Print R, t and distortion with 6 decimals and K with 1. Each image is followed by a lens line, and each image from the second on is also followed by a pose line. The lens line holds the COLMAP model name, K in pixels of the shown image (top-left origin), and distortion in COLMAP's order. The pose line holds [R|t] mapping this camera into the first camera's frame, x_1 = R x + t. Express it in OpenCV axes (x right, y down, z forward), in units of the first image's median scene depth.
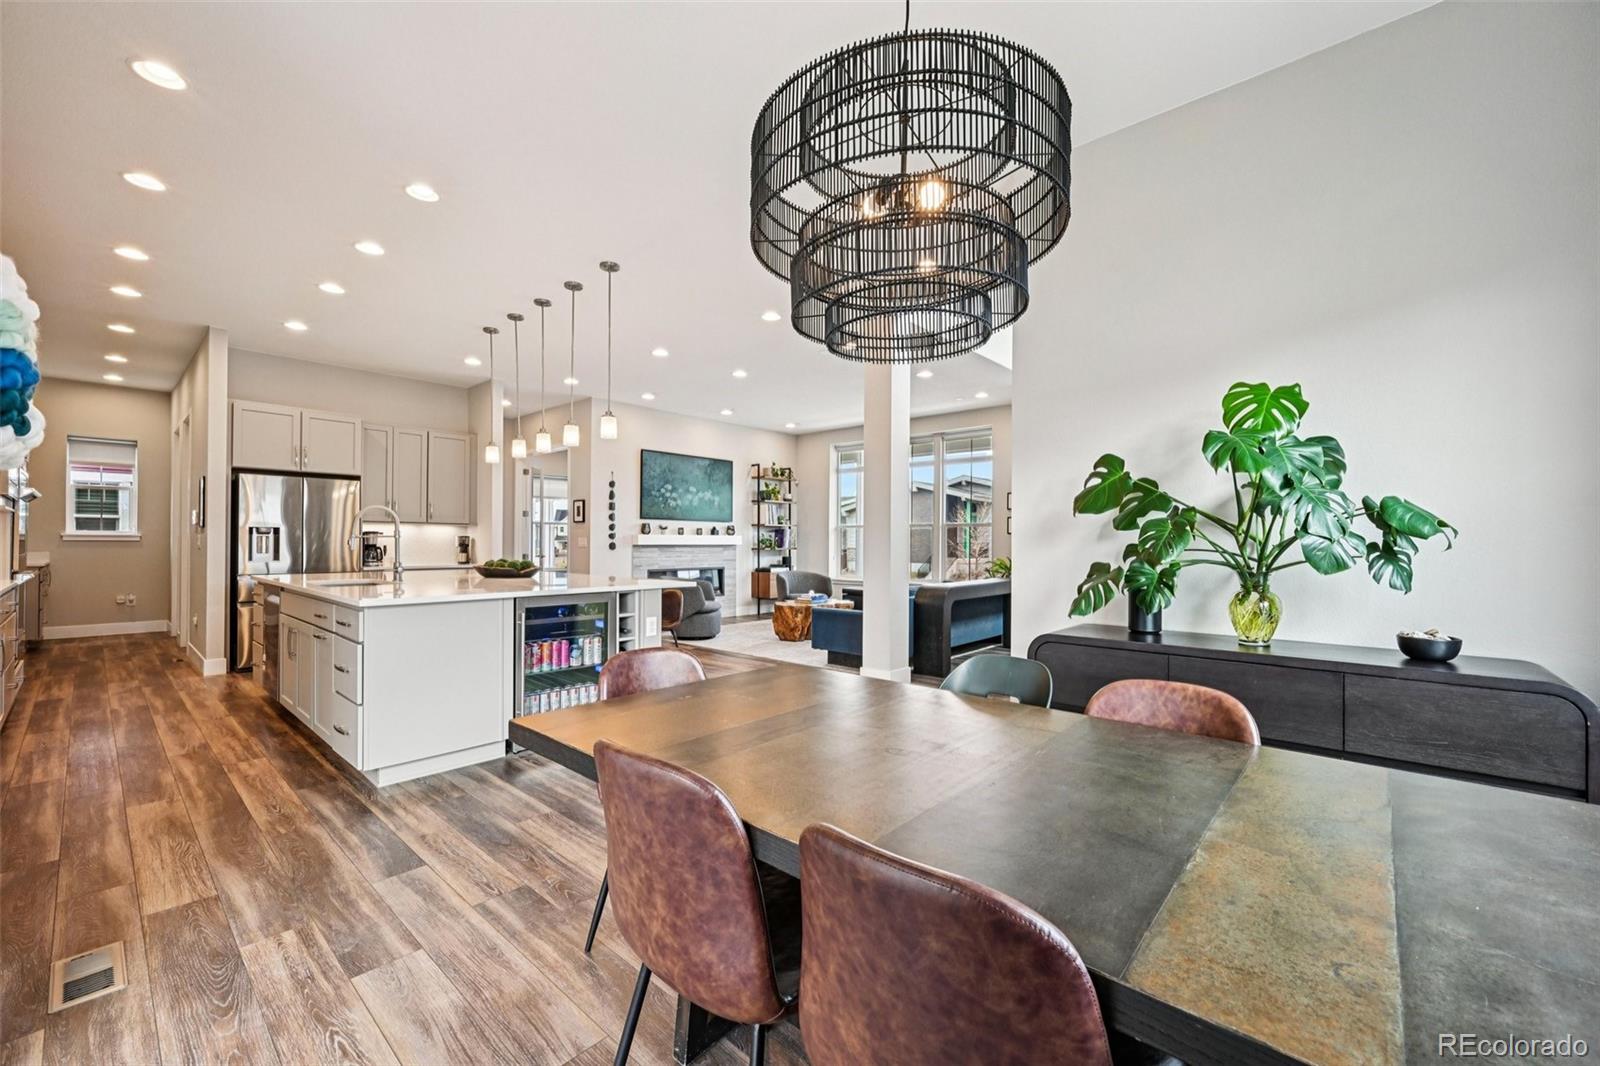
lens RADIAL K [[635.0, 0, 809.4], [0, 635.0, 528.8], [0, 0, 1]] dist [-0.002343, -0.000932]
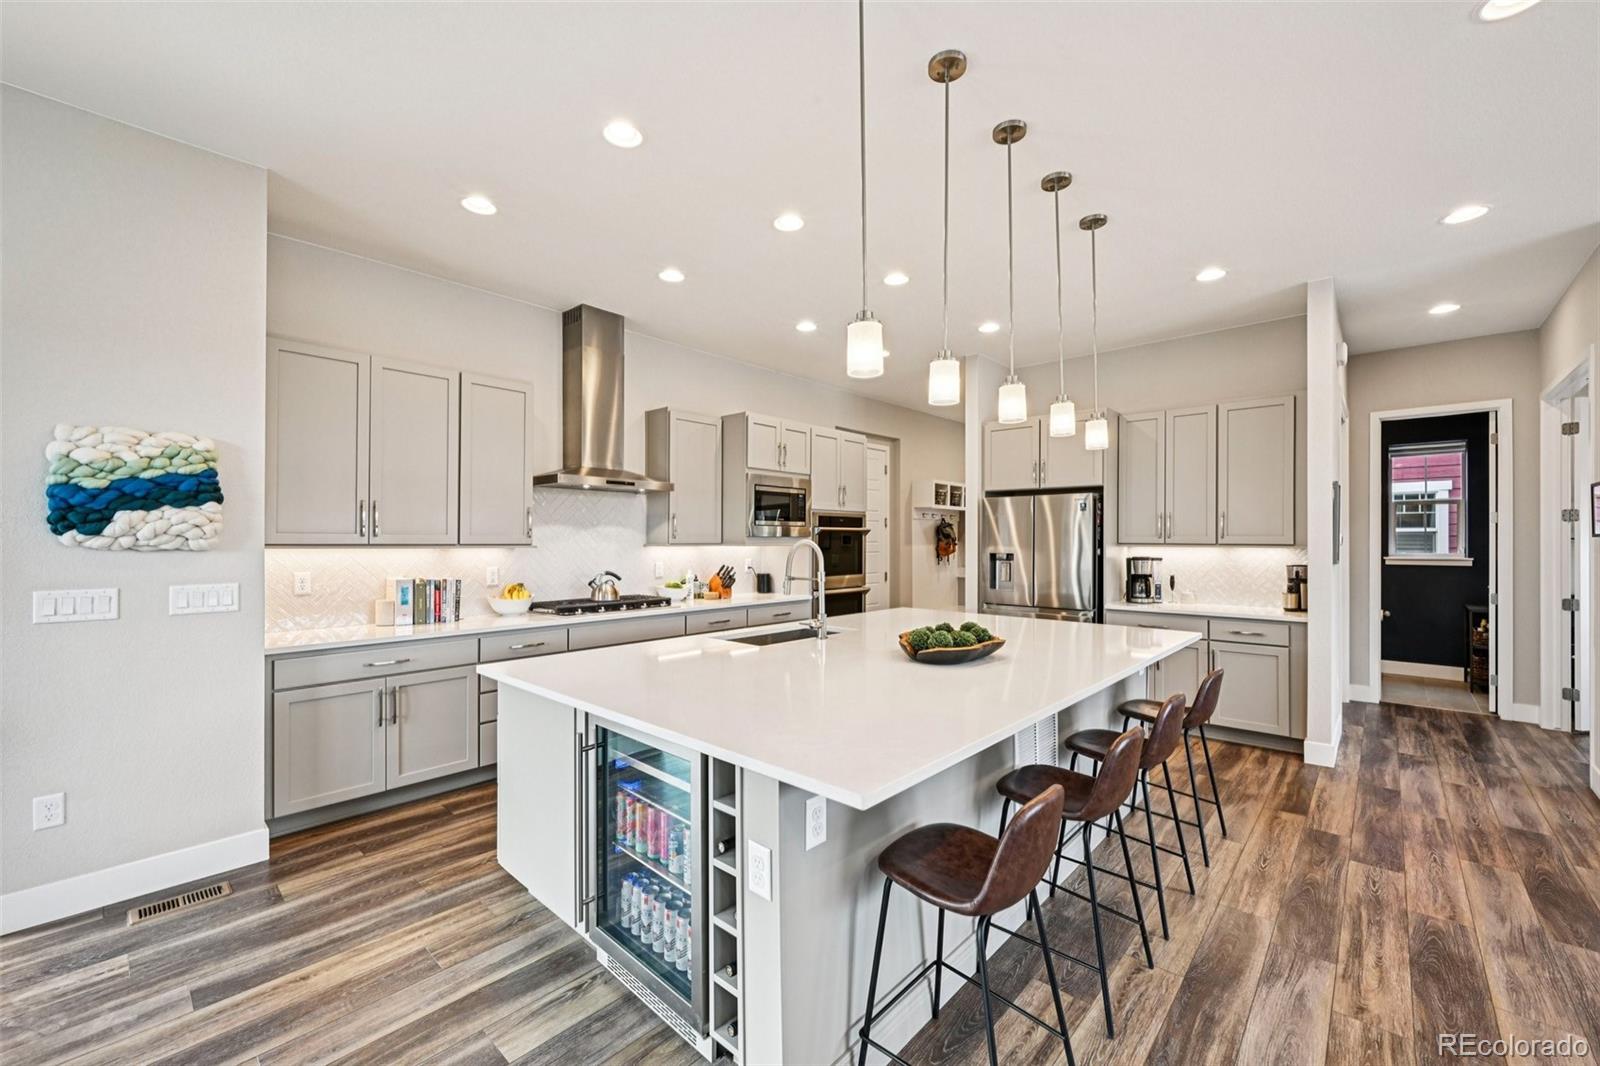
lens RADIAL K [[635.0, 0, 805.2], [0, 635.0, 543.7], [0, 0, 1]] dist [-0.002343, -0.000932]
pose [[-0.029519, 0.002874, -0.999560, 0.067535], [0.021915, 0.999757, 0.002227, -0.022215], [0.999324, -0.021840, -0.029575, 0.604194]]
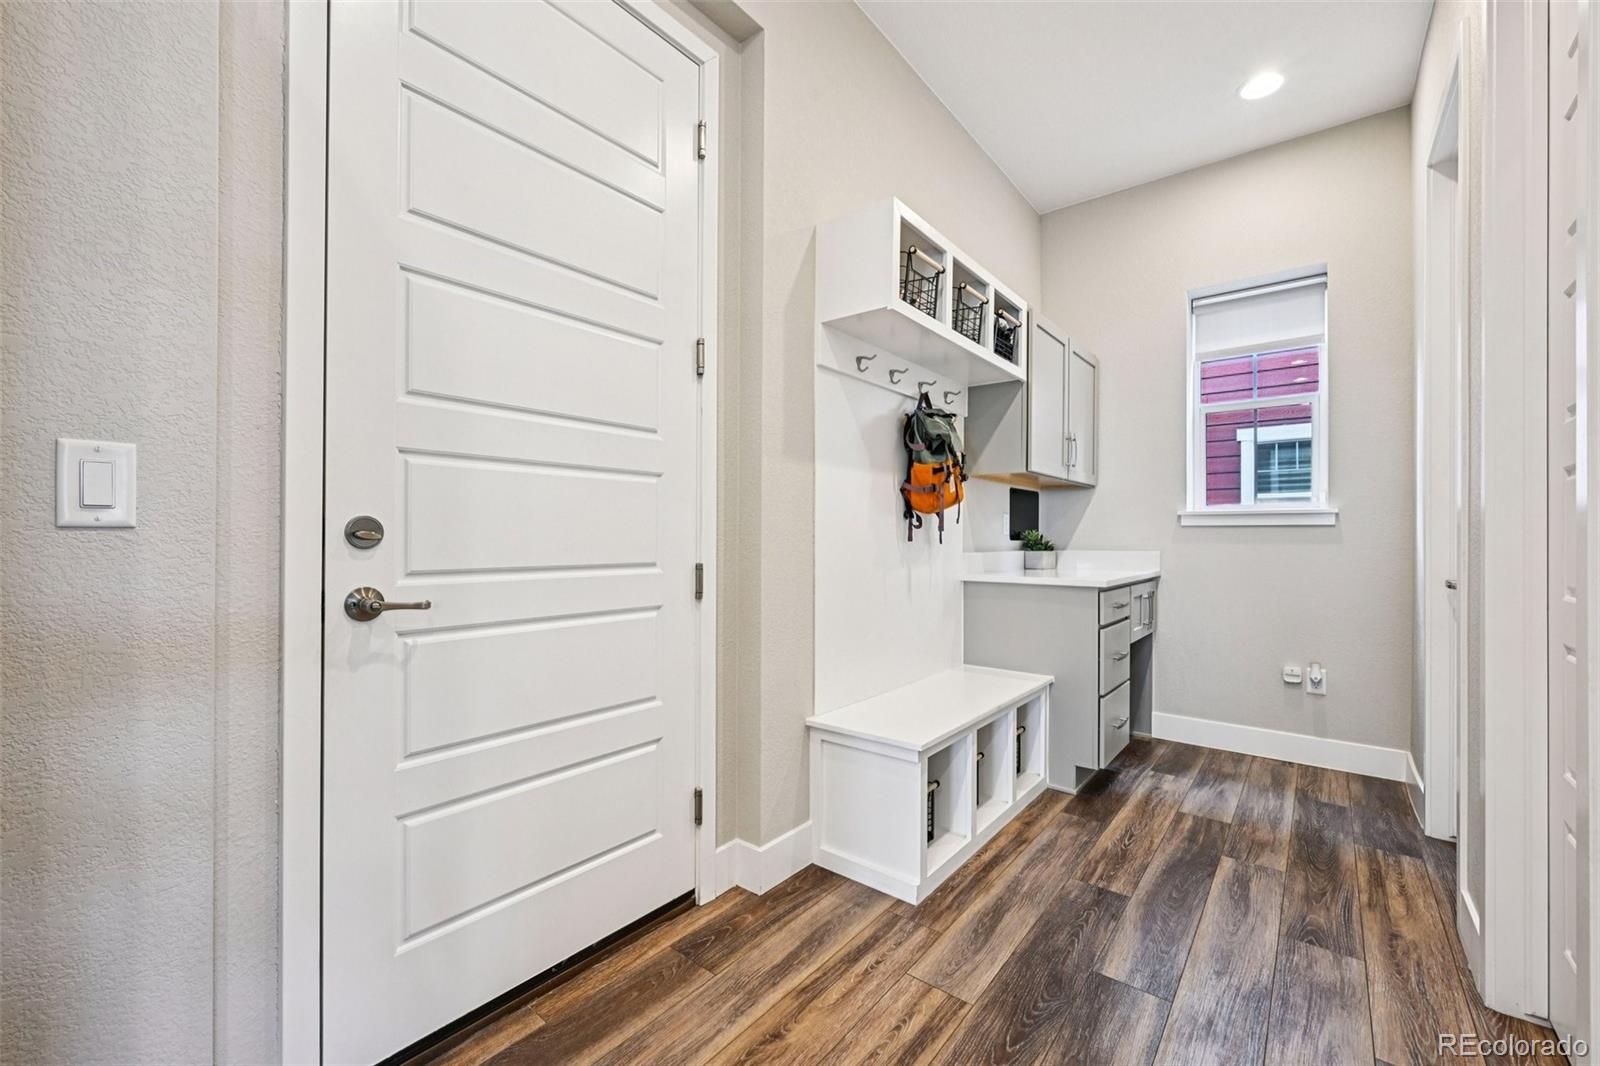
lens RADIAL K [[635.0, 0, 803.5], [0, 635.0, 544.5], [0, 0, 1]] dist [-0.002343, -0.000932]
pose [[0.035140, 0.003730, -0.999375, -0.768812], [0.021012, 0.999769, 0.004470, 0.024423], [0.999161, -0.021156, 0.035054, 0.744307]]
